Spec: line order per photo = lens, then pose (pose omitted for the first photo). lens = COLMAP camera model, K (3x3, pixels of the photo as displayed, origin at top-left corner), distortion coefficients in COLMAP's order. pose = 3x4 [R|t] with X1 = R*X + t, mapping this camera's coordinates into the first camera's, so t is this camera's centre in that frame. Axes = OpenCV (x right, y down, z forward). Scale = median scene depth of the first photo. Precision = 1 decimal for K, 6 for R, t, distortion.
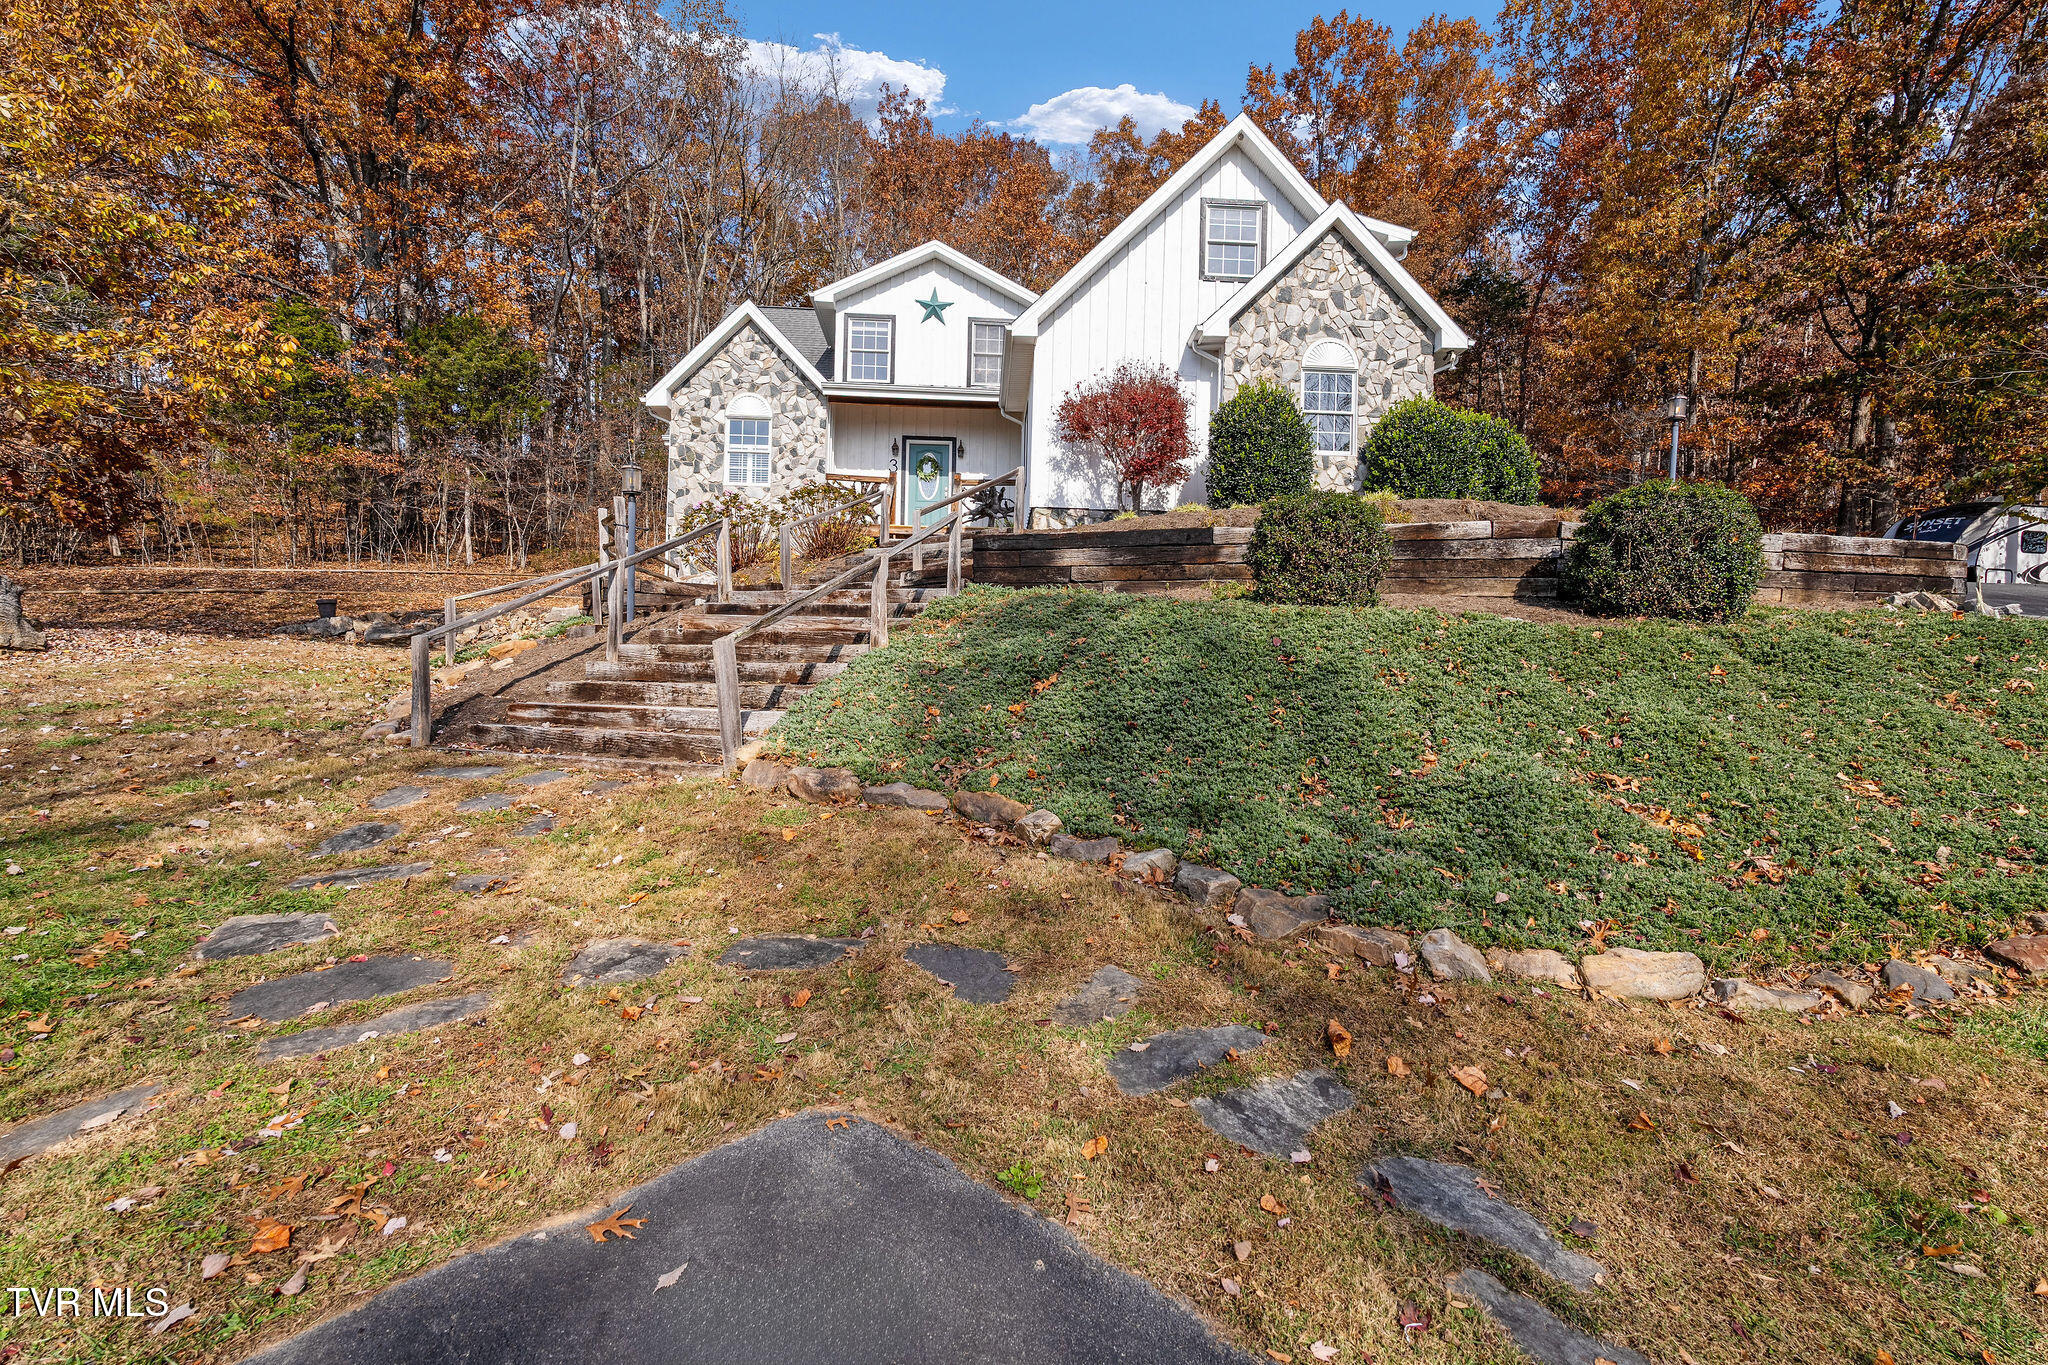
lens RADIAL K [[898.3, 0, 1024.0], [0, 898.3, 682.5], [0, 0, 1]] dist [-0.001842, -0.000150]
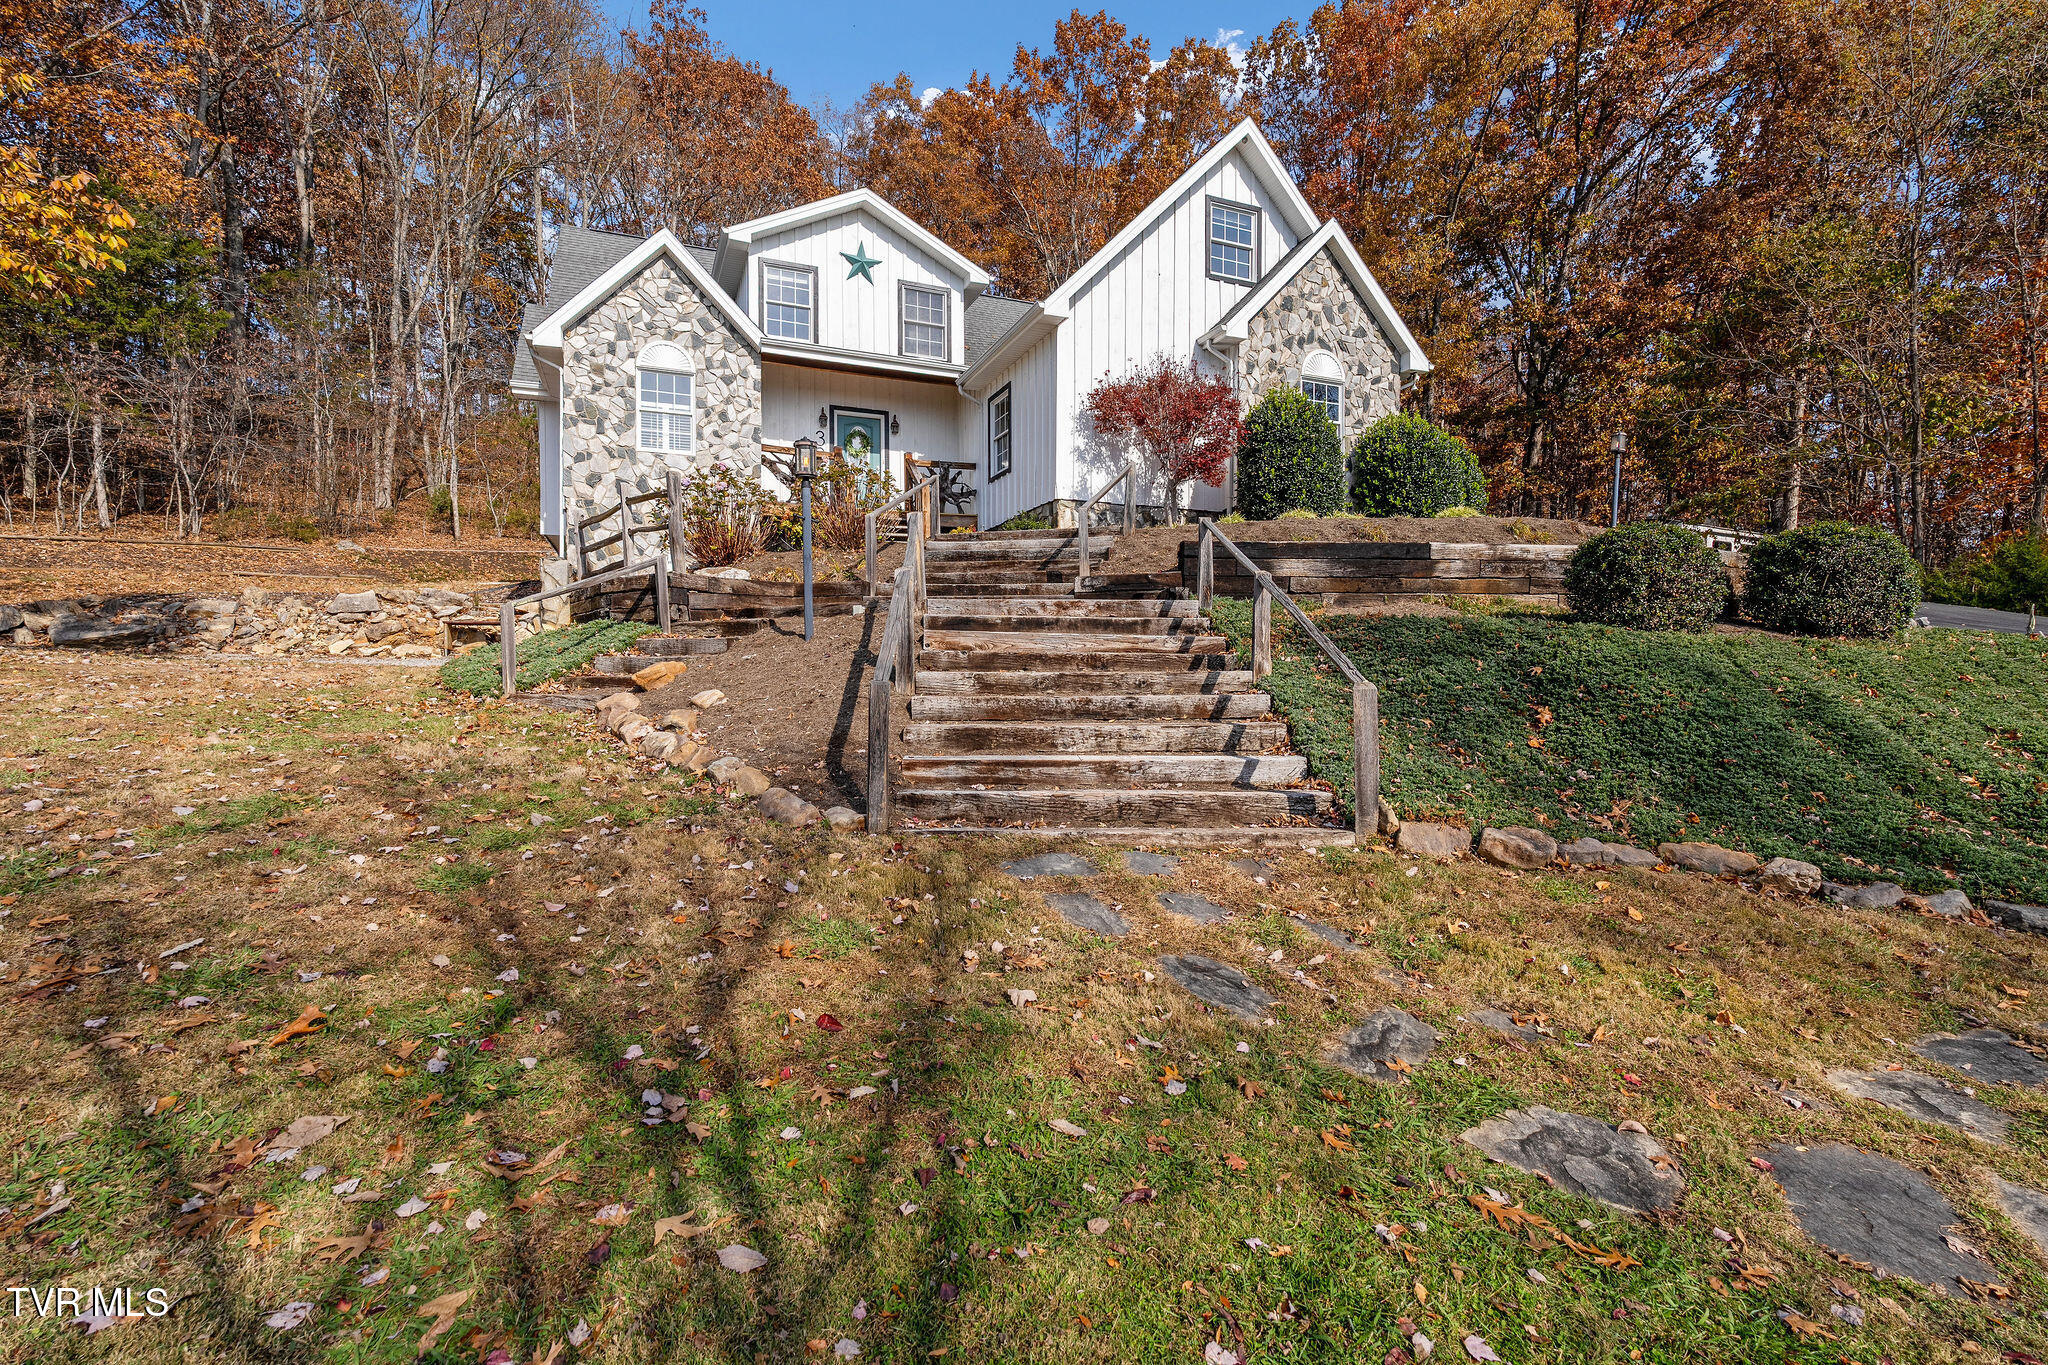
lens RADIAL K [[907.3, 0, 1024.0], [0, 907.3, 682.5], [0, 0, 1]] dist [-0.002939, -0.000479]
pose [[0.939790, -0.027456, 0.340648, -0.289869], [0.017689, 0.999339, 0.031745, -0.026459], [-0.341294, -0.023808, 0.939655, 0.087812]]
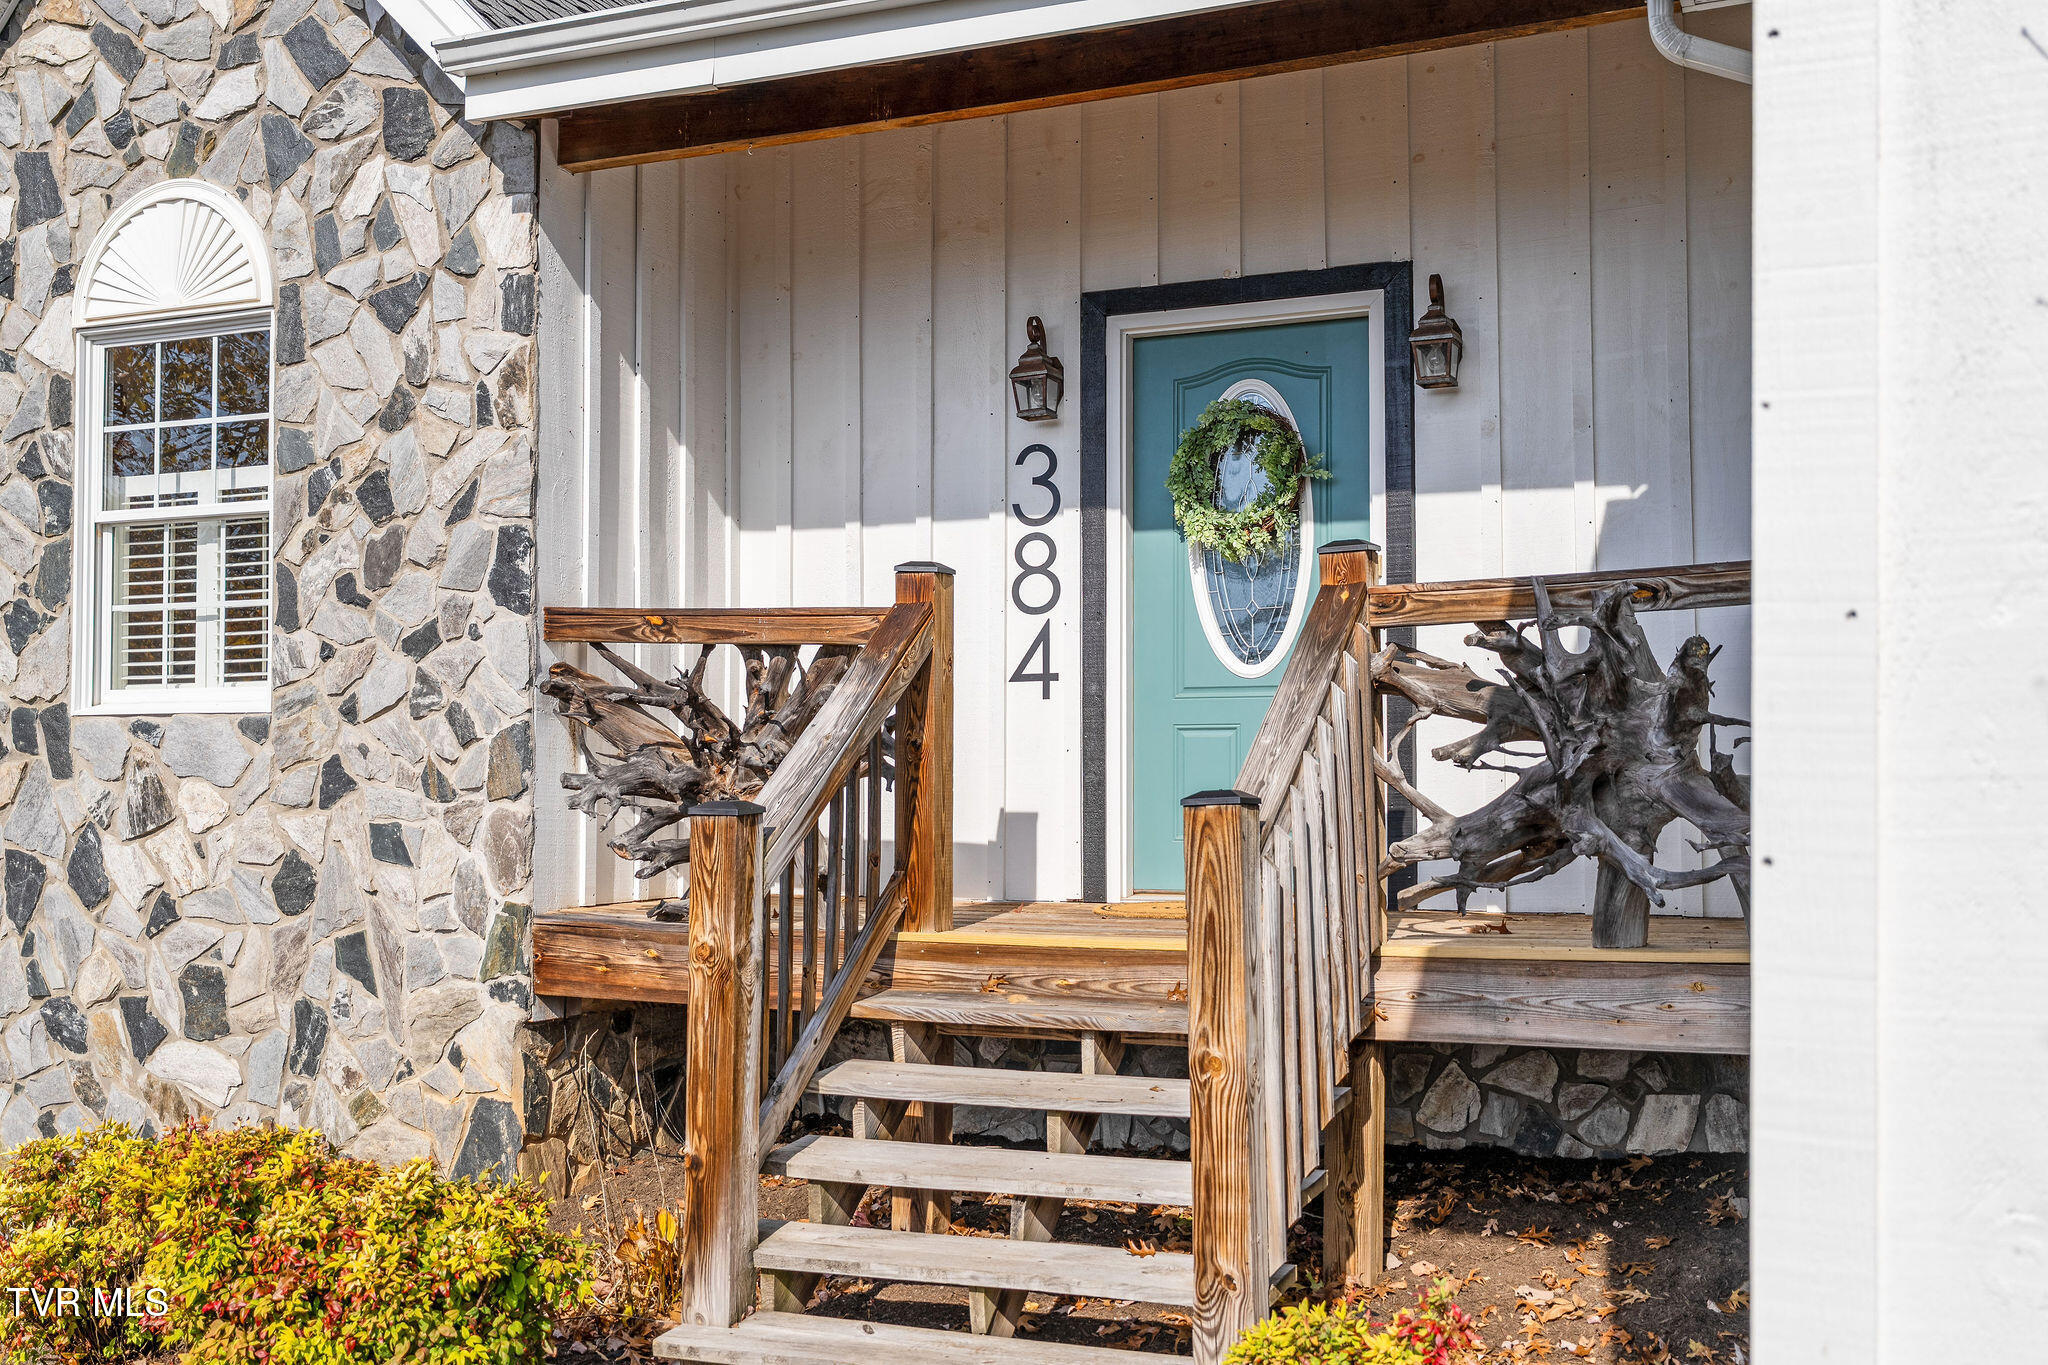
lens RADIAL K [[2093.1, 0, 1026.0], [0, 2093.1, 730.5], [0, 0, 1]] dist [0.008515, 0.010068]
pose [[0.897878, -0.035956, -0.438773, 0.019759], [0.022925, 0.999126, -0.034962, -0.198116], [0.439646, 0.021333, 0.897918, 0.710667]]
